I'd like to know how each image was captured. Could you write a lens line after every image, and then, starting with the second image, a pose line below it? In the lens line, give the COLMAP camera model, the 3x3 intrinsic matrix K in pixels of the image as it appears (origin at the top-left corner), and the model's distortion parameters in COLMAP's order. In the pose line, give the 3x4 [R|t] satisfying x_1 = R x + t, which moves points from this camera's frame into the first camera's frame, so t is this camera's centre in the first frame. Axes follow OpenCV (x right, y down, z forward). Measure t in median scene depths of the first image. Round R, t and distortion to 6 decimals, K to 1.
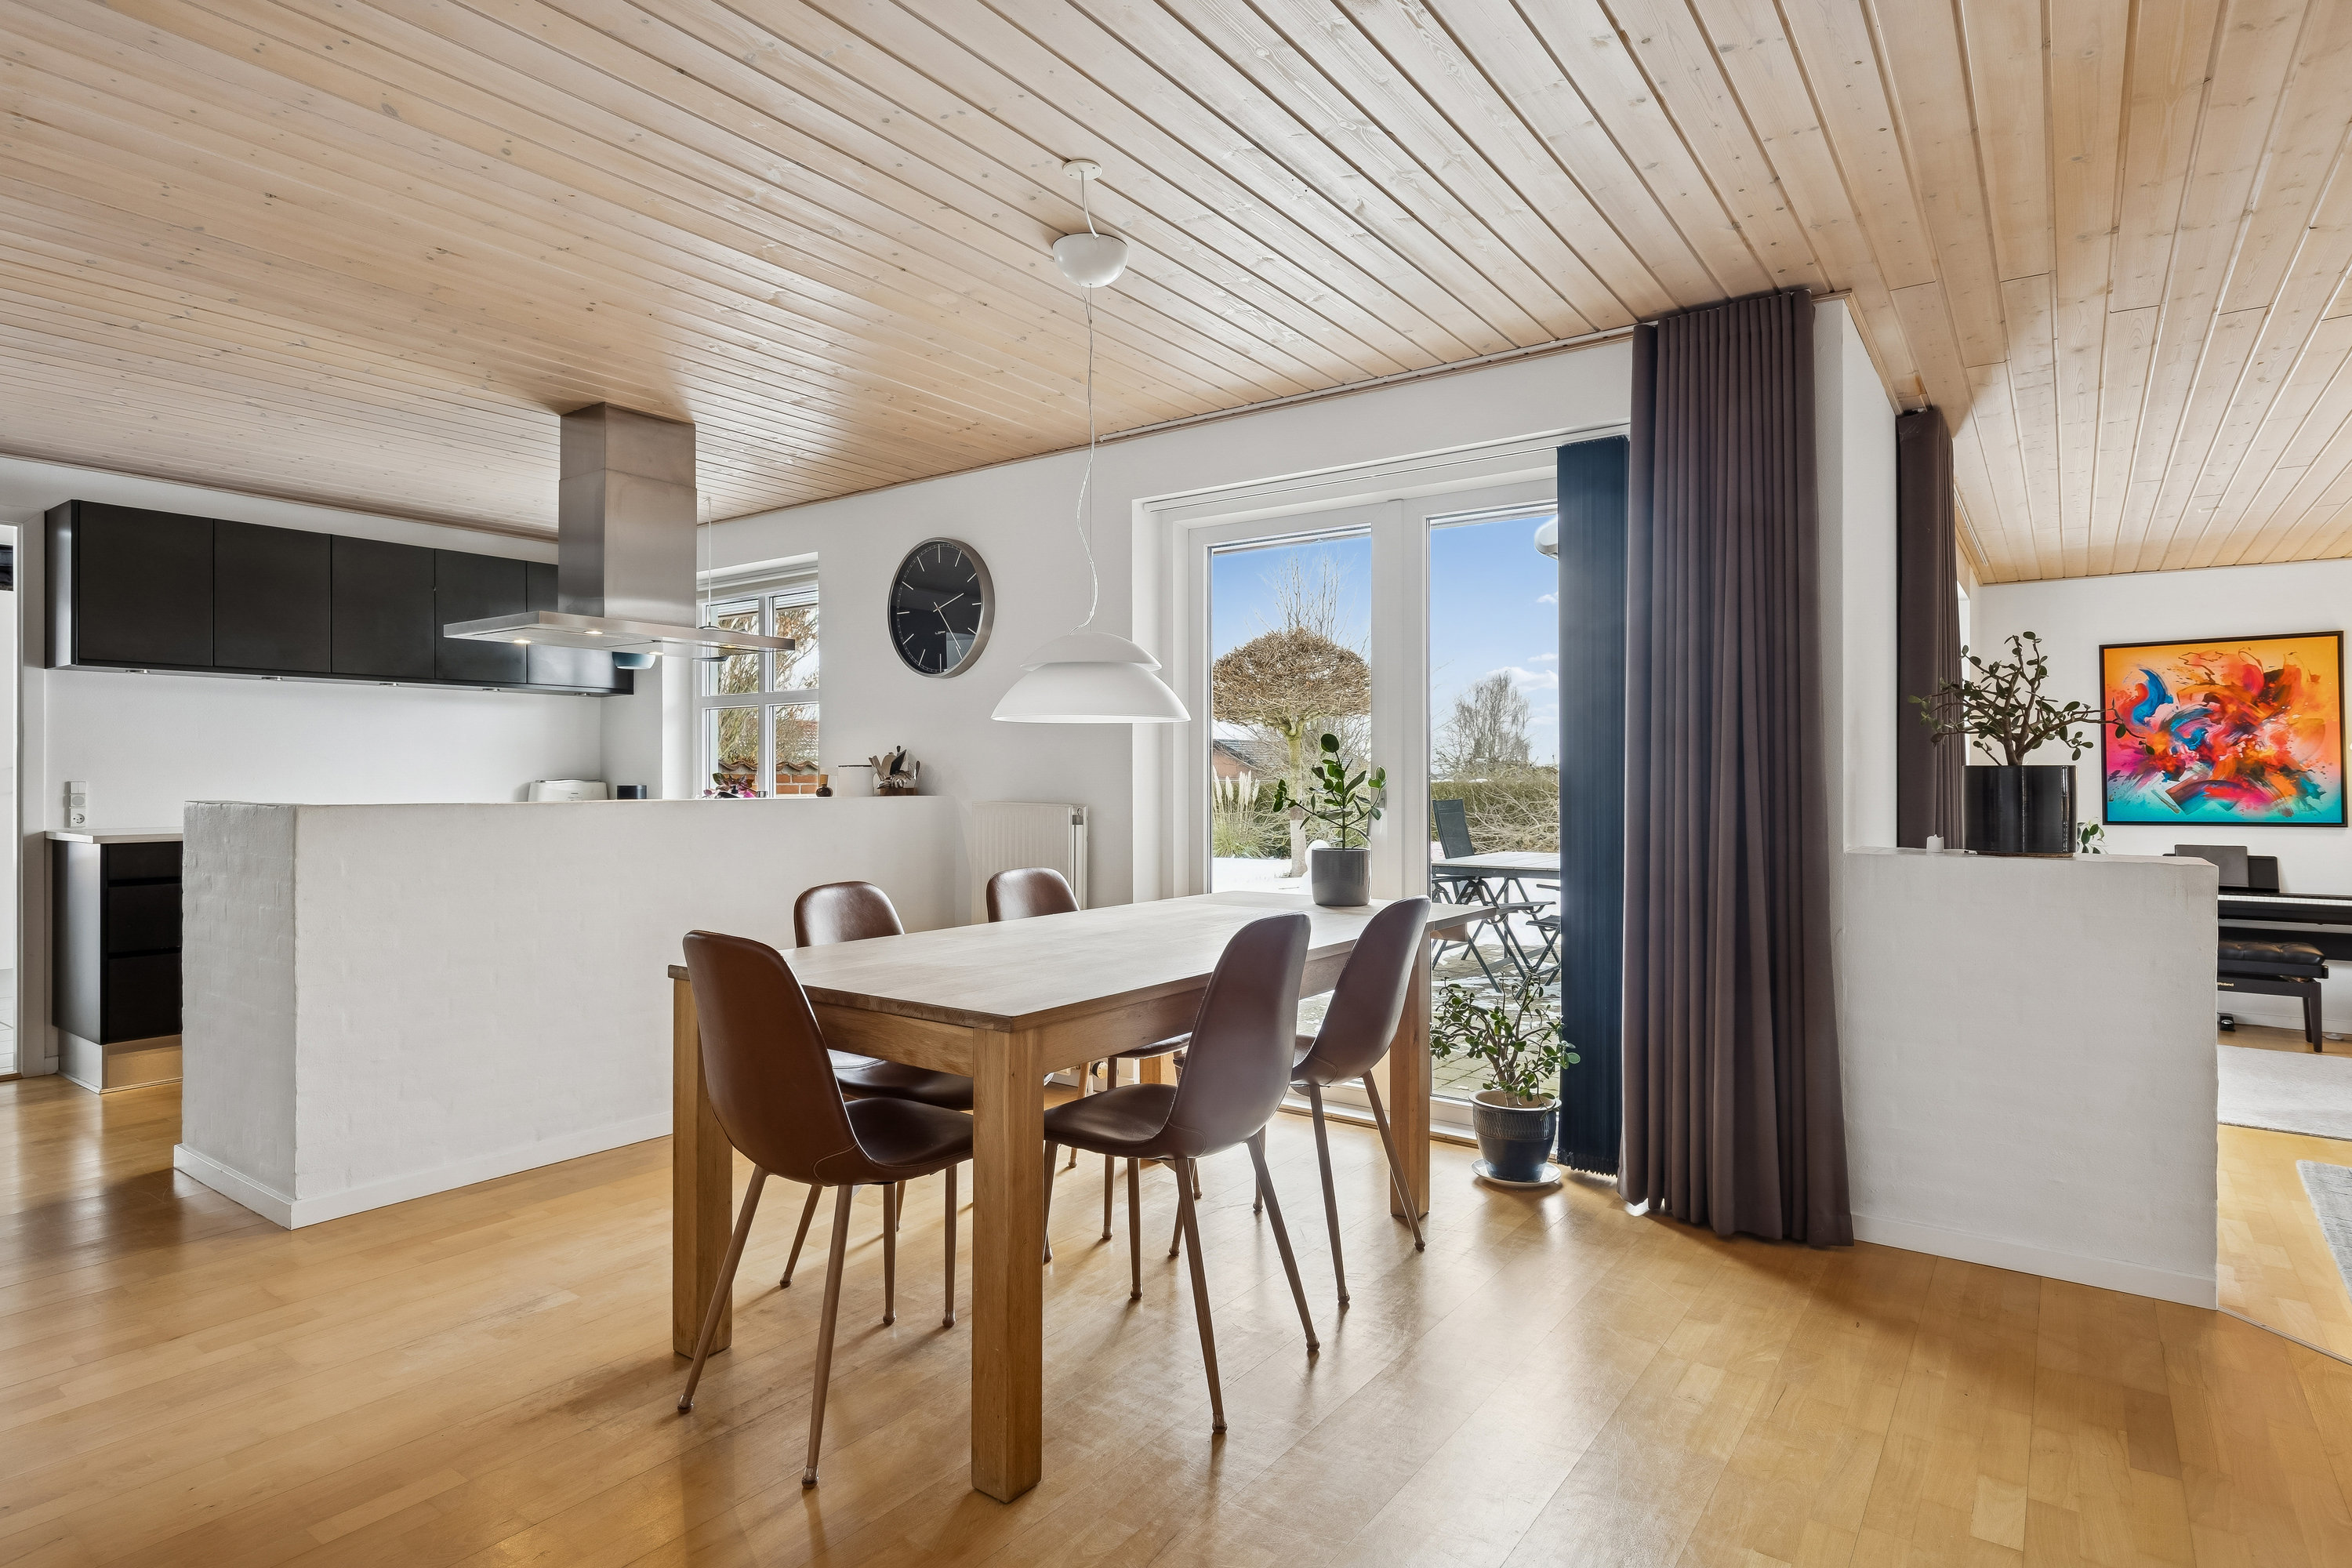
lens RADIAL K [[1238.7, 0, 1175.5], [0, 1238.7, 763.6], [0, 0, 1]] dist [-0.003731, 0.000072]
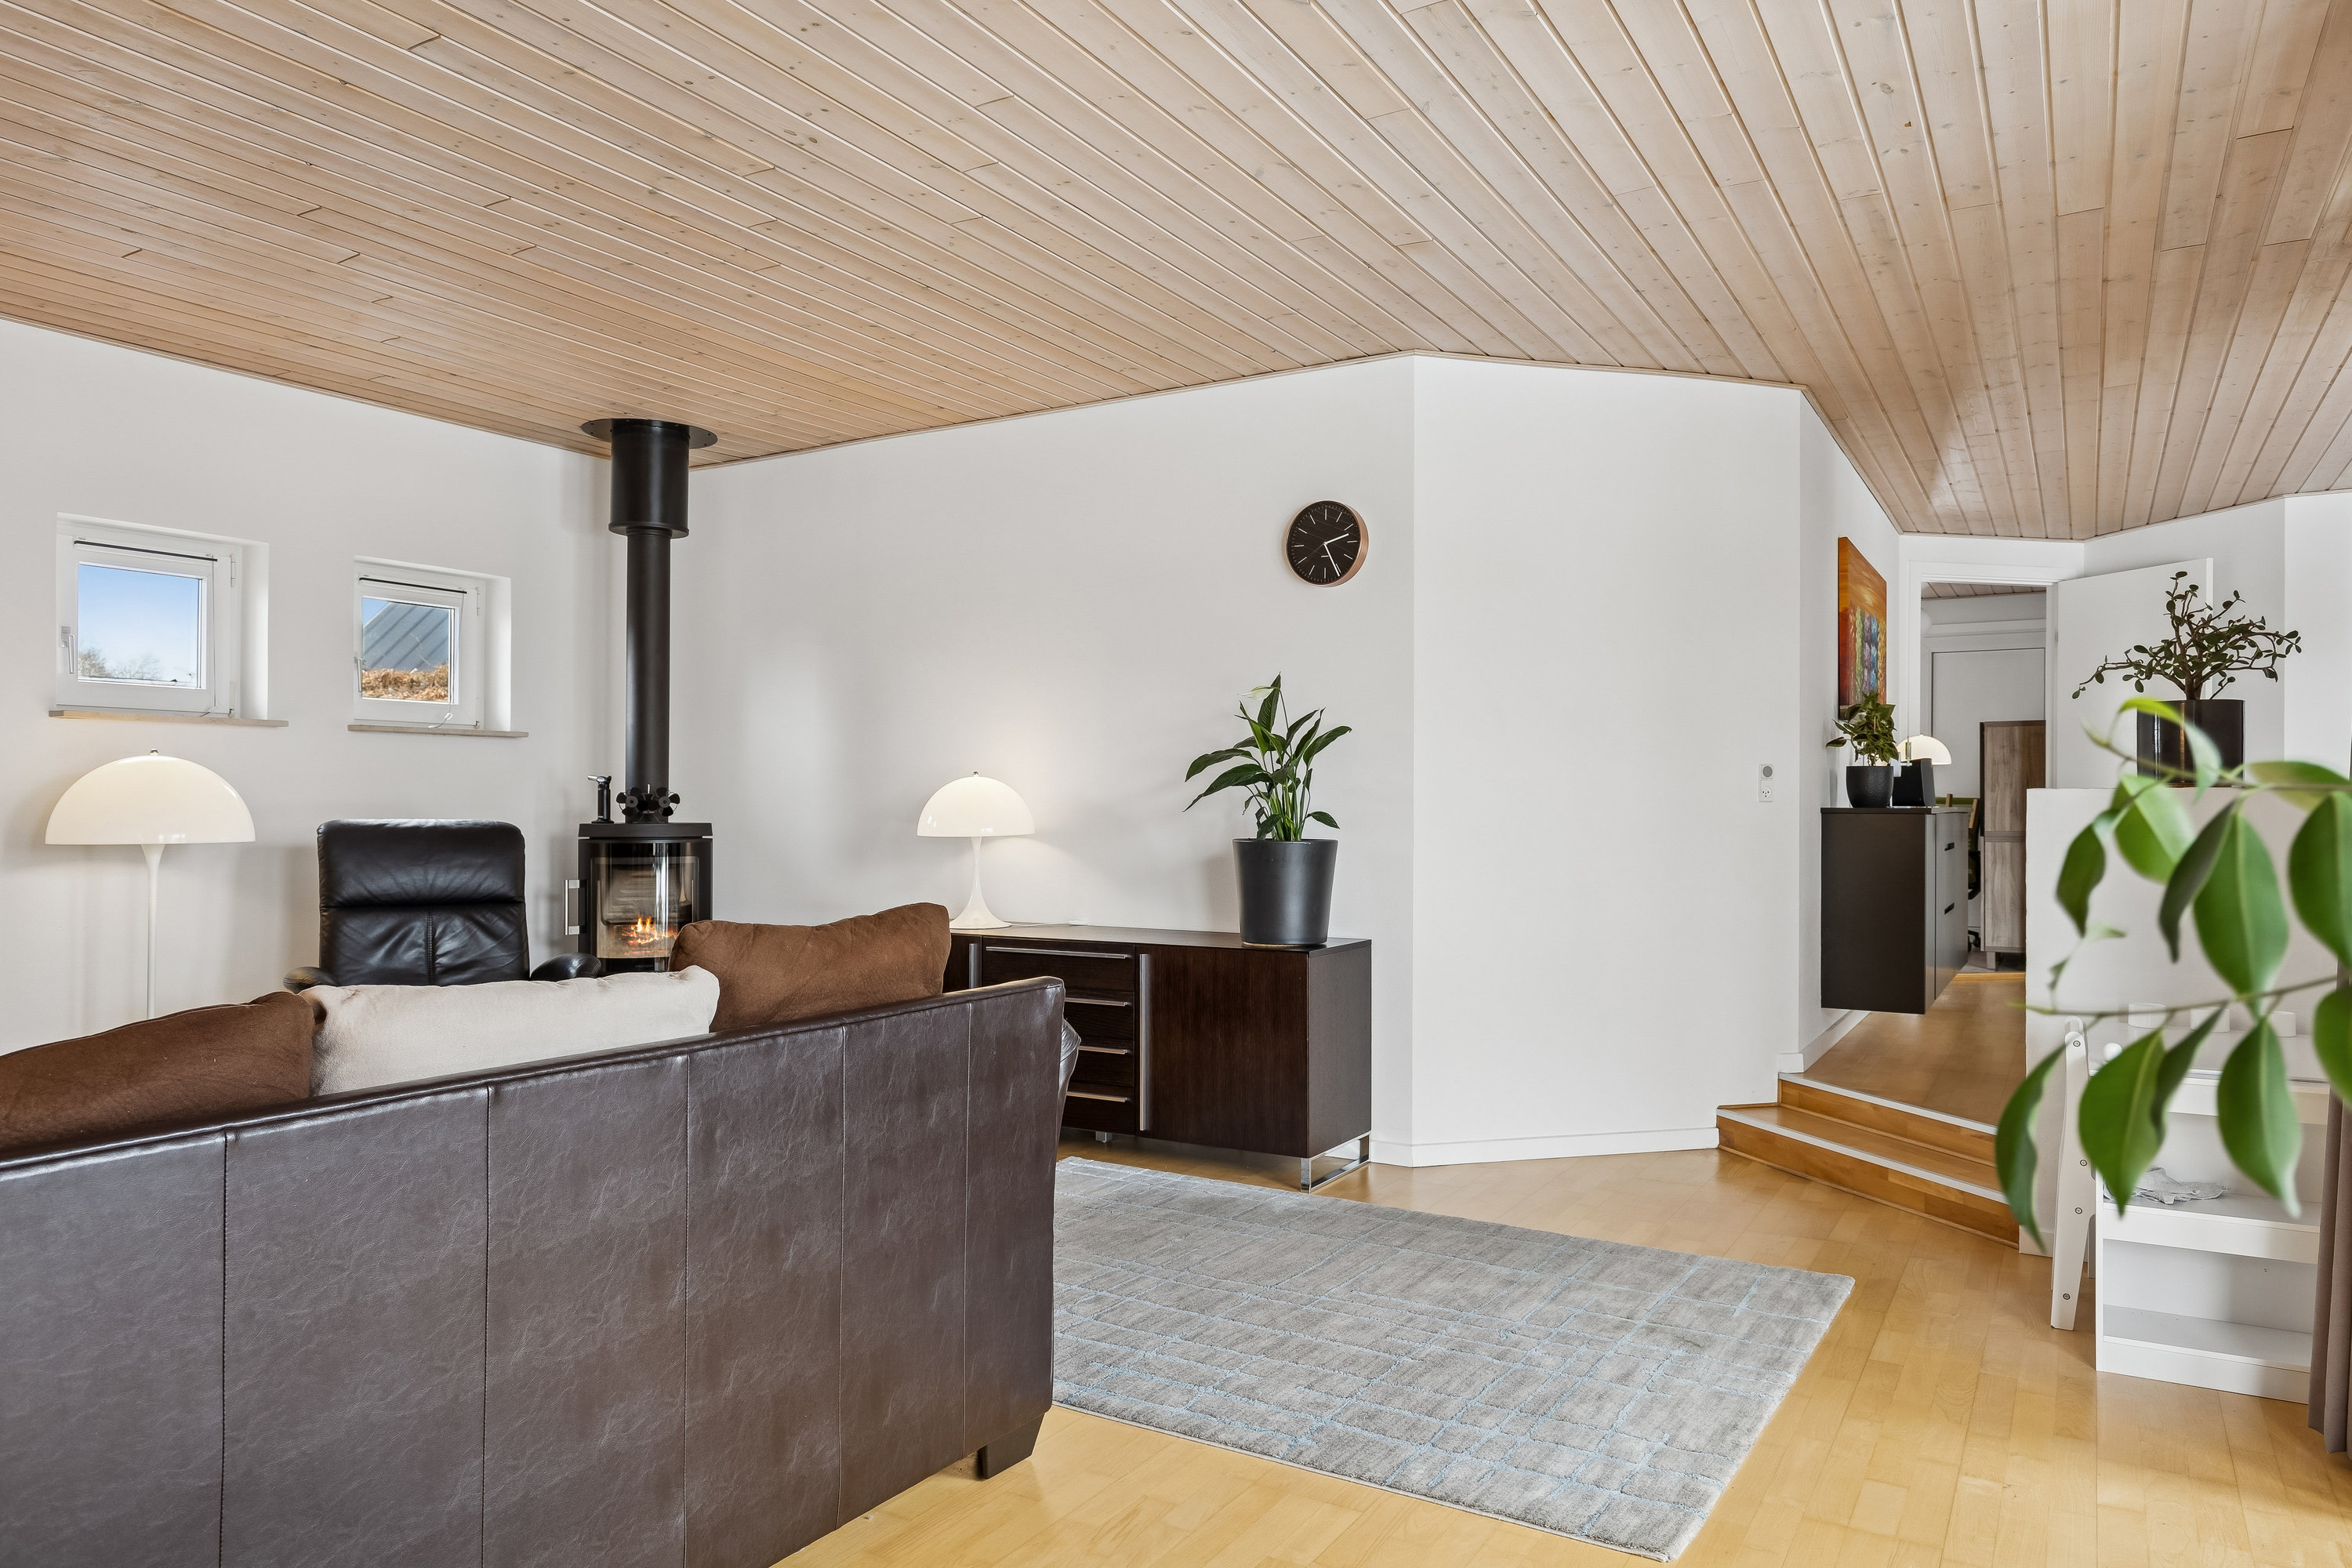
lens RADIAL K [[1501.4, 0, 1189.3], [0, 1501.4, 783.8], [0, 0, 1]] dist [0.003955, 0.001757]
pose [[-0.996275, -0.004996, -0.086089, 0.847582], [-0.003427, 0.999826, -0.018356, 0.051013], [0.086166, -0.017992, -0.996118, 1.135588]]
